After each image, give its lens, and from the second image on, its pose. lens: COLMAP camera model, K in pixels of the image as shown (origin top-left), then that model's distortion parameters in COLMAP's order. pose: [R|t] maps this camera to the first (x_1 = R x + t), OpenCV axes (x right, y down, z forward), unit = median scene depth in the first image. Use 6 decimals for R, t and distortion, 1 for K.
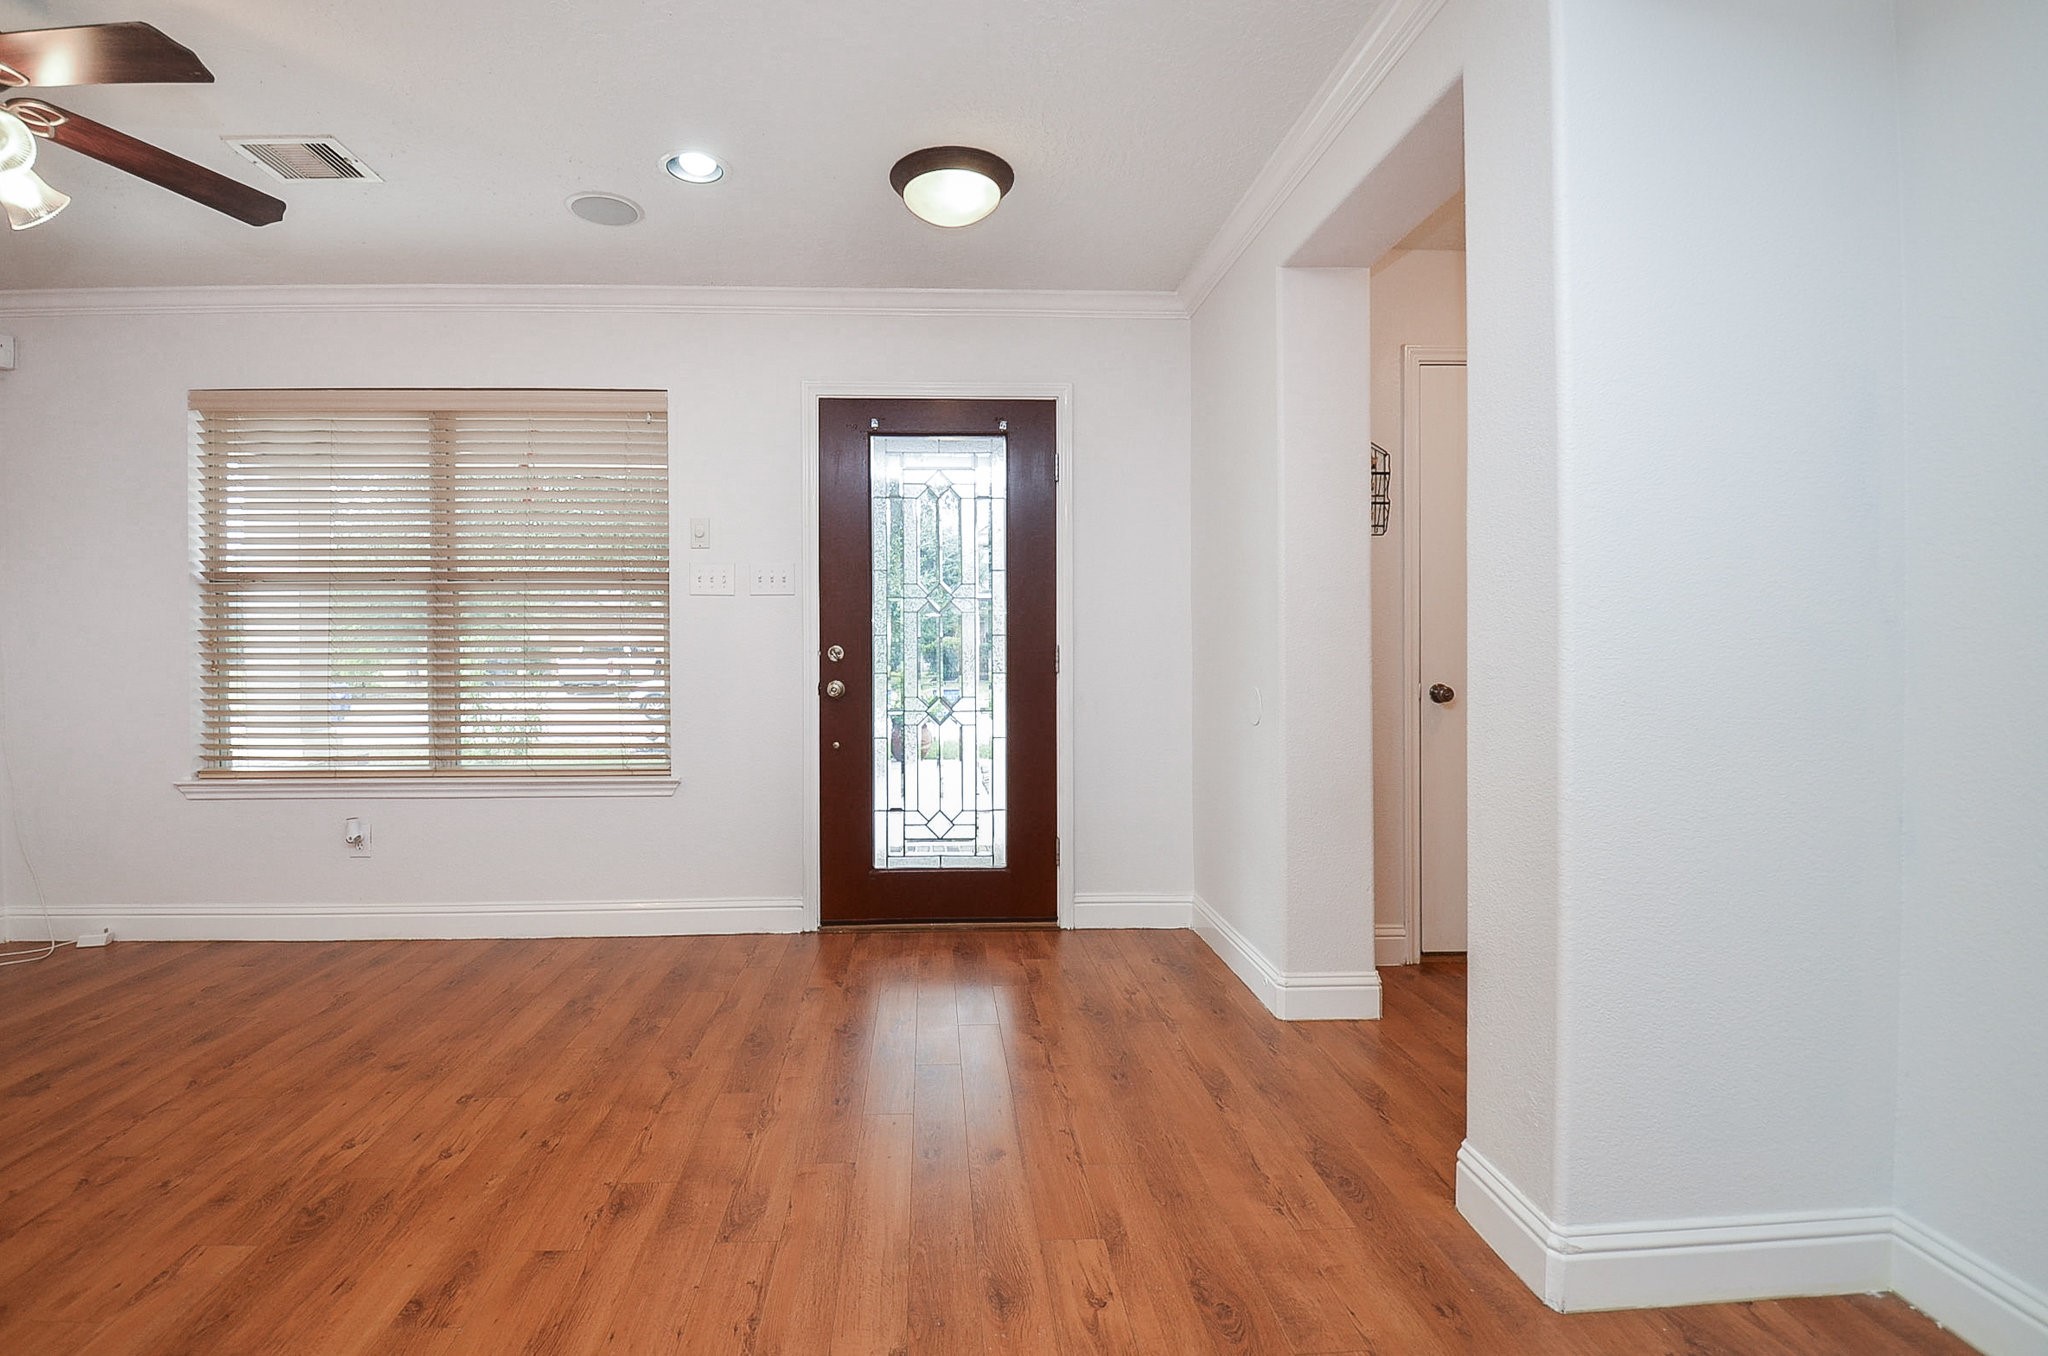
lens RADIAL K [[895.3, 0, 1018.7], [0, 895.3, 662.9], [0, 0, 1]] dist [-0.000781, -0.014396]
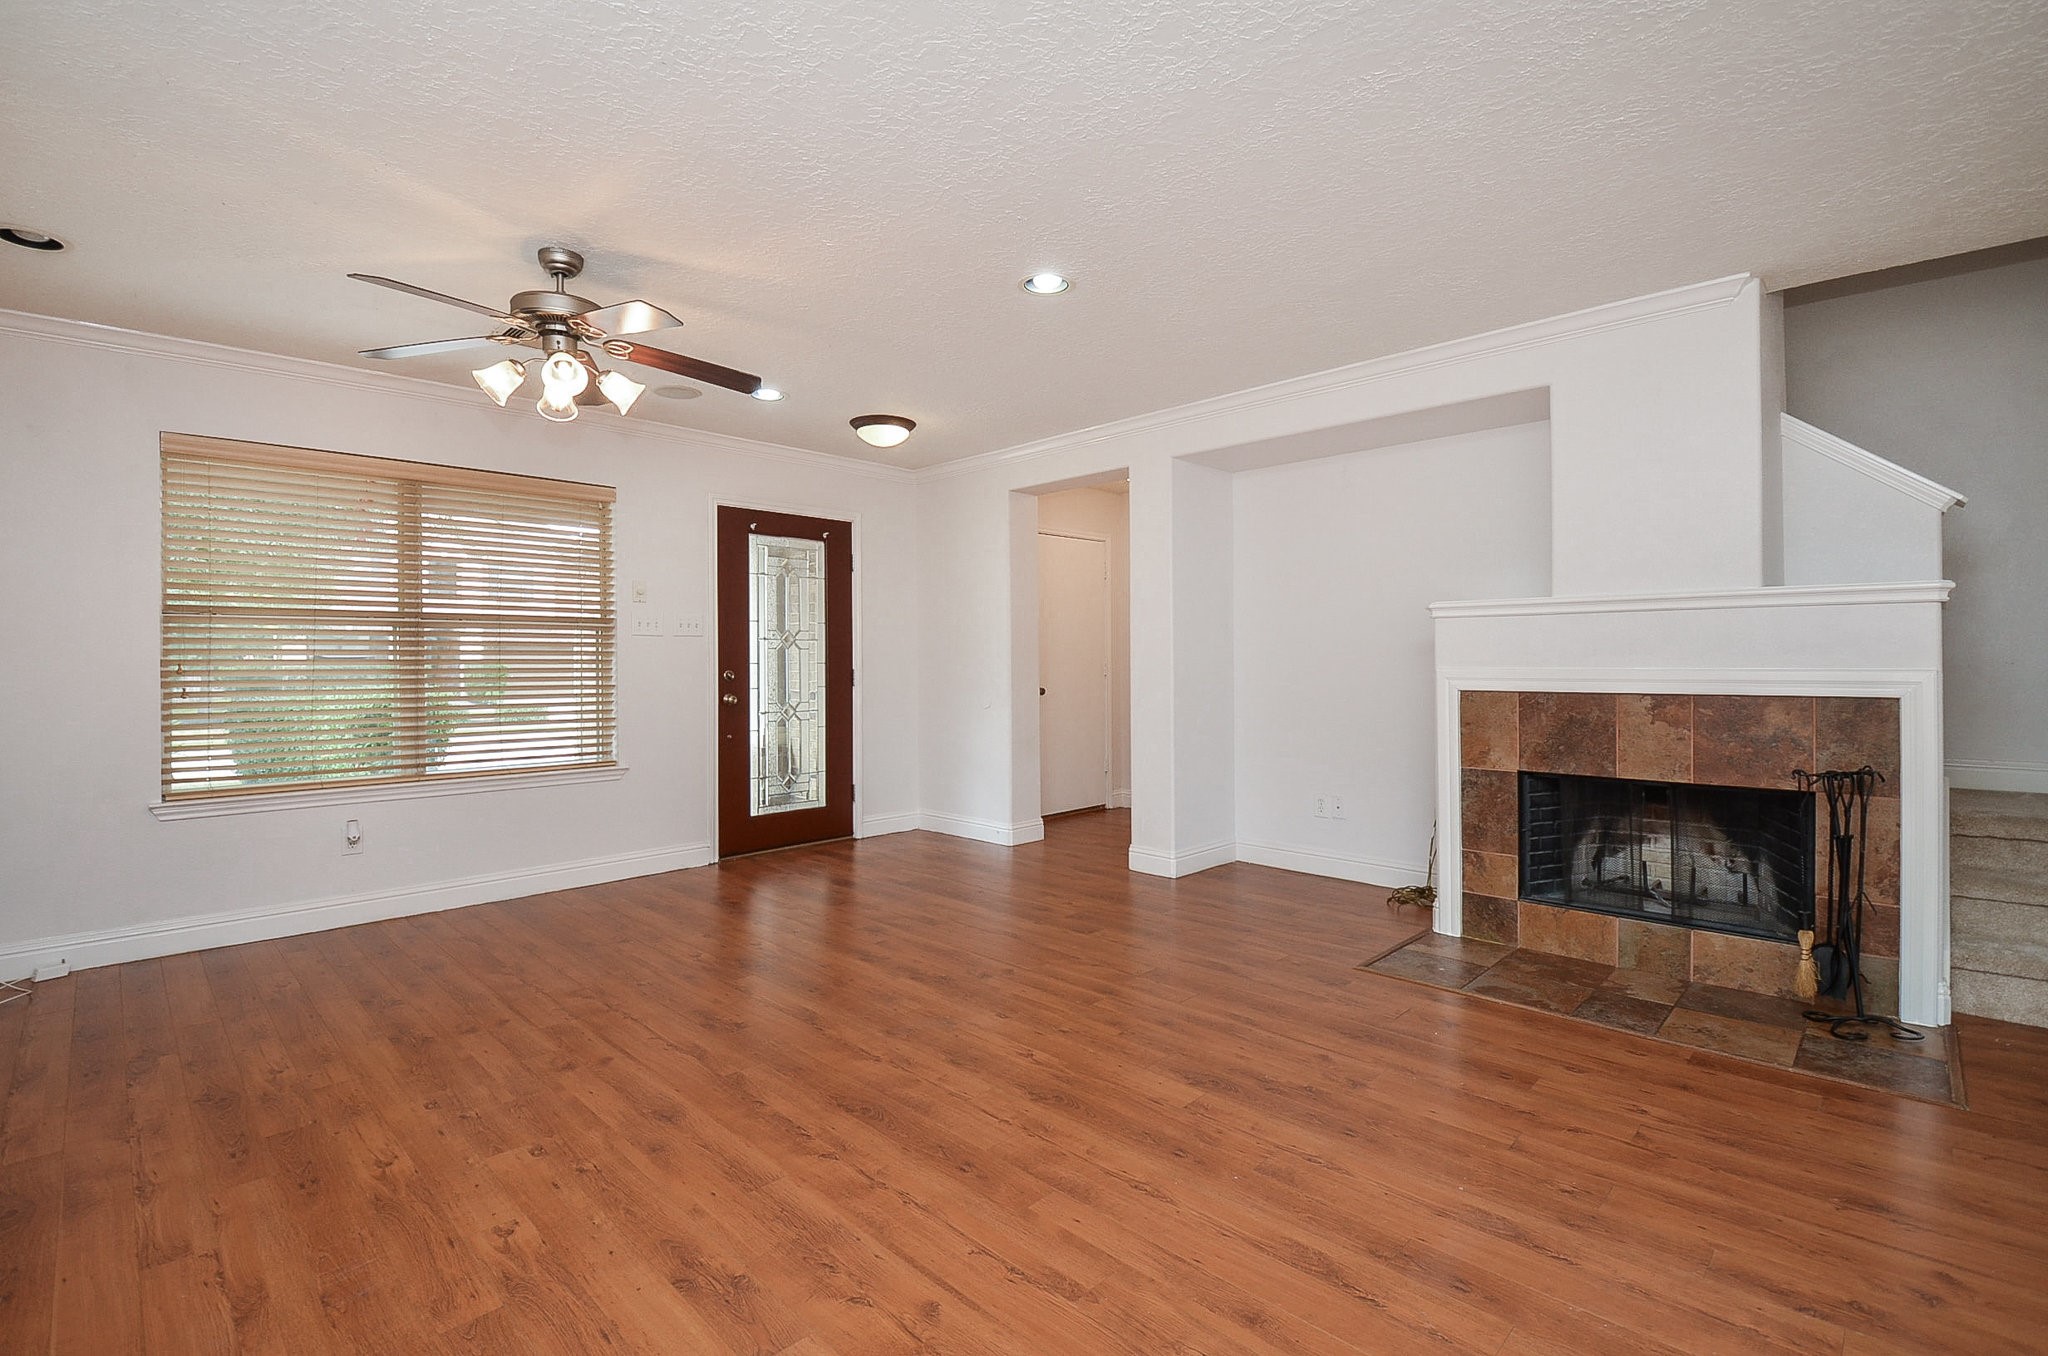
lens RADIAL K [[895.3, 0, 1018.7], [0, 895.3, 662.9], [0, 0, 1]] dist [-0.000781, -0.014396]
pose [[0.742571, -0.003162, 0.669760, -0.852724], [0.015825, 0.999793, -0.012824, -0.004273], [-0.669581, 0.020122, 0.742467, -0.447380]]
